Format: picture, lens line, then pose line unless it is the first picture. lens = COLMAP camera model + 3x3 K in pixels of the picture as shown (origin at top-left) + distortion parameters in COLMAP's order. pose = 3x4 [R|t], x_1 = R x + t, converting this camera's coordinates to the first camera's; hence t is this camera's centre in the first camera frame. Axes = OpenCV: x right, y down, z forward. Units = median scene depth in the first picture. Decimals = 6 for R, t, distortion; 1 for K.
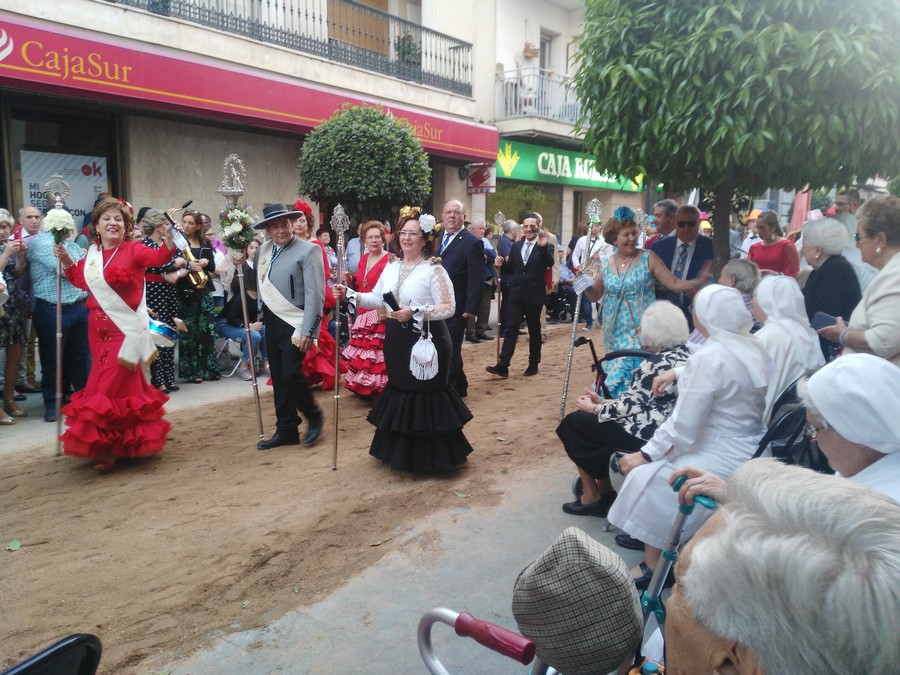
lens RADIAL K [[742.0, 0, 450.0], [0, 742.0, 337.5], [0, 0, 1]] dist [0.102135, -0.180181]
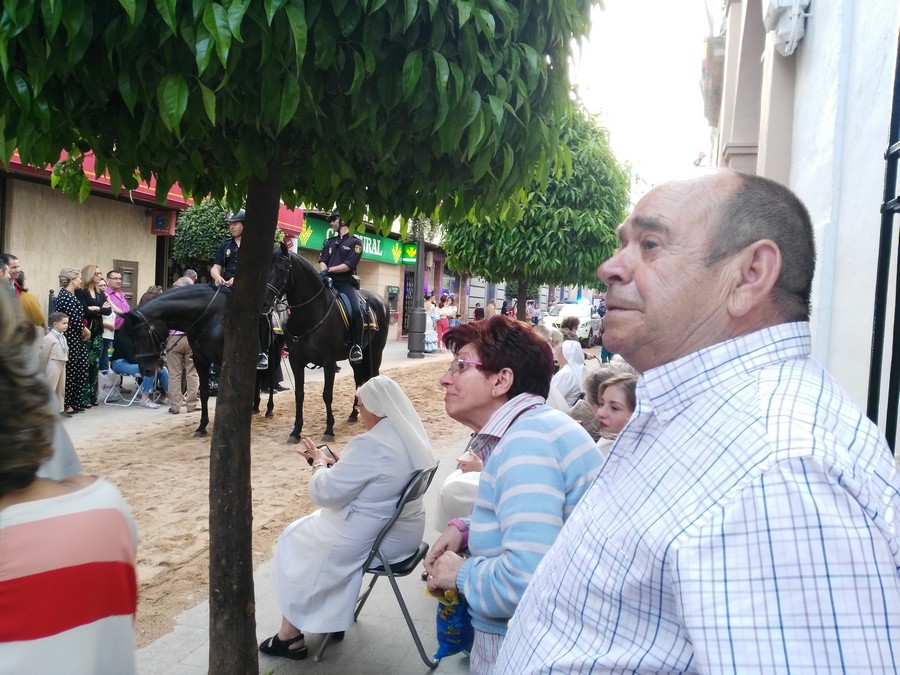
lens RADIAL K [[738.4, 0, 450.0], [0, 738.4, 337.5], [0, 0, 1]] dist [0.130822, -0.242808]
pose [[0.932439, 0.029404, 0.360128, -0.420182], [-0.001469, 0.996984, -0.077597, 0.060192], [-0.361323, 0.071826, 0.929670, -0.533930]]
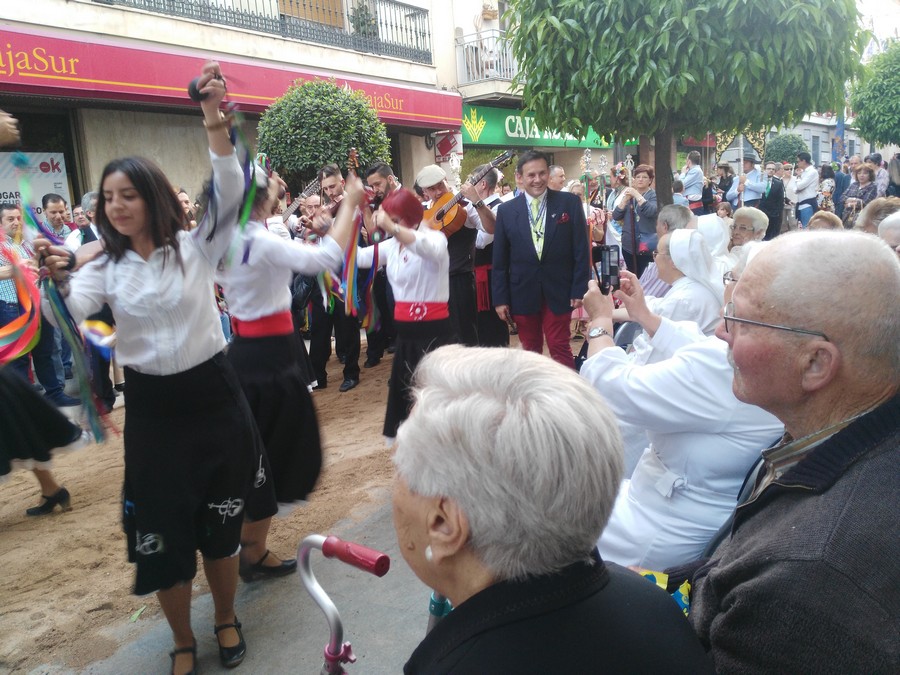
lens RADIAL K [[741.7, 0, 450.0], [0, 741.7, 337.5], [0, 0, 1]] dist [0.080639, -0.140495]
pose [[0.996971, -0.077381, 0.007854, 0.052688], [0.077037, 0.996331, 0.037277, 0.014946], [-0.010710, -0.036559, 0.999274, -0.015382]]
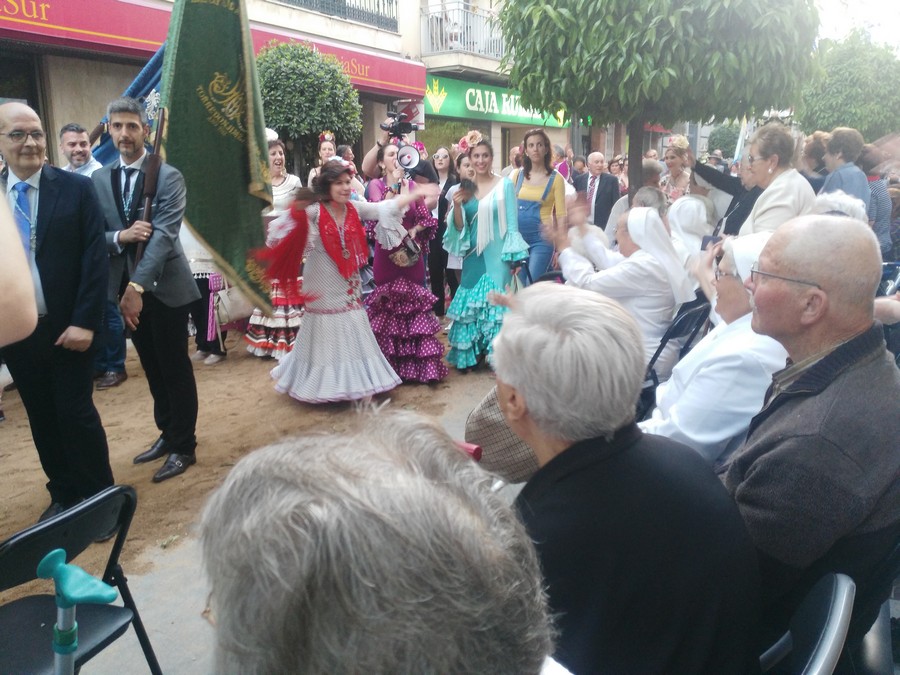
lens RADIAL K [[741.7, 0, 450.0], [0, 741.7, 337.5], [0, 0, 1]] dist [0.080639, -0.140495]
pose [[0.995394, -0.039008, 0.087575, -0.013205], [0.032005, 0.996281, 0.080003, 0.018799], [-0.090370, -0.076832, 0.992940, -0.080586]]
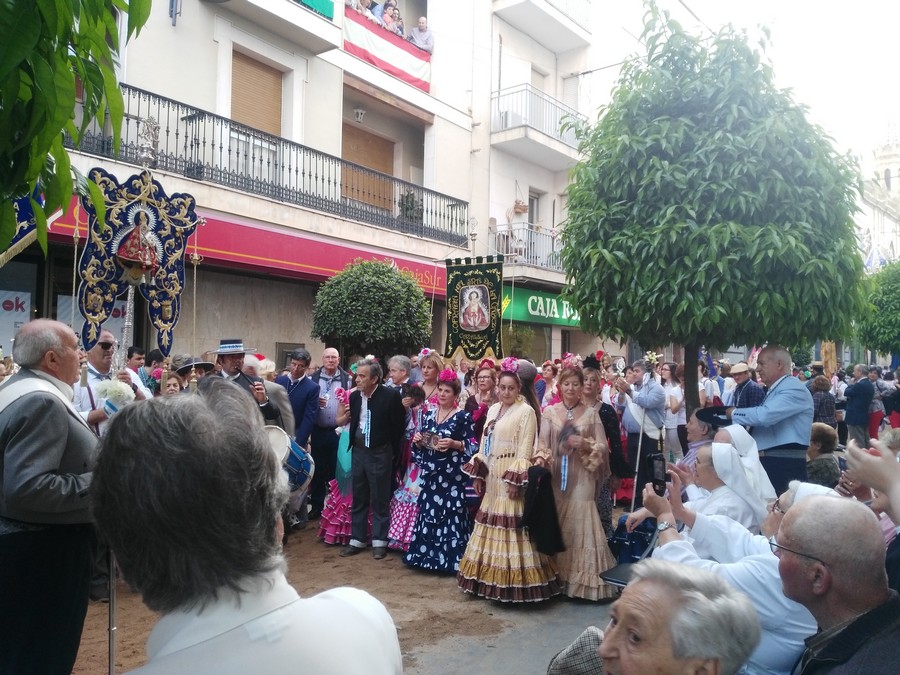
lens RADIAL K [[735.5, 0, 450.0], [0, 735.5, 337.5], [0, 0, 1]] dist [0.147905, -0.291587]
pose [[0.999841, 0.013548, 0.011577, -0.021853], [-0.011345, 0.984903, -0.172737, -0.010197], [-0.013742, 0.172578, 0.984900, -0.133791]]
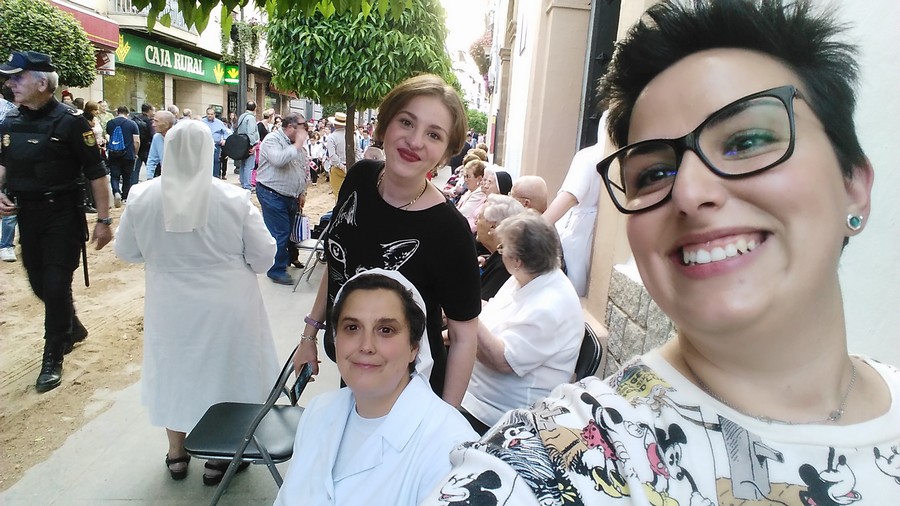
lens RADIAL K [[594.3, 0, 450.0], [0, 594.3, 253.0], [0, 0, 1]] dist [-0.017397, 0.000048]
pose [[0.790062, -0.062606, 0.609821, -0.345285], [0.008888, 0.995837, 0.090721, 0.023832], [-0.612962, -0.066255, 0.787329, -0.286644]]
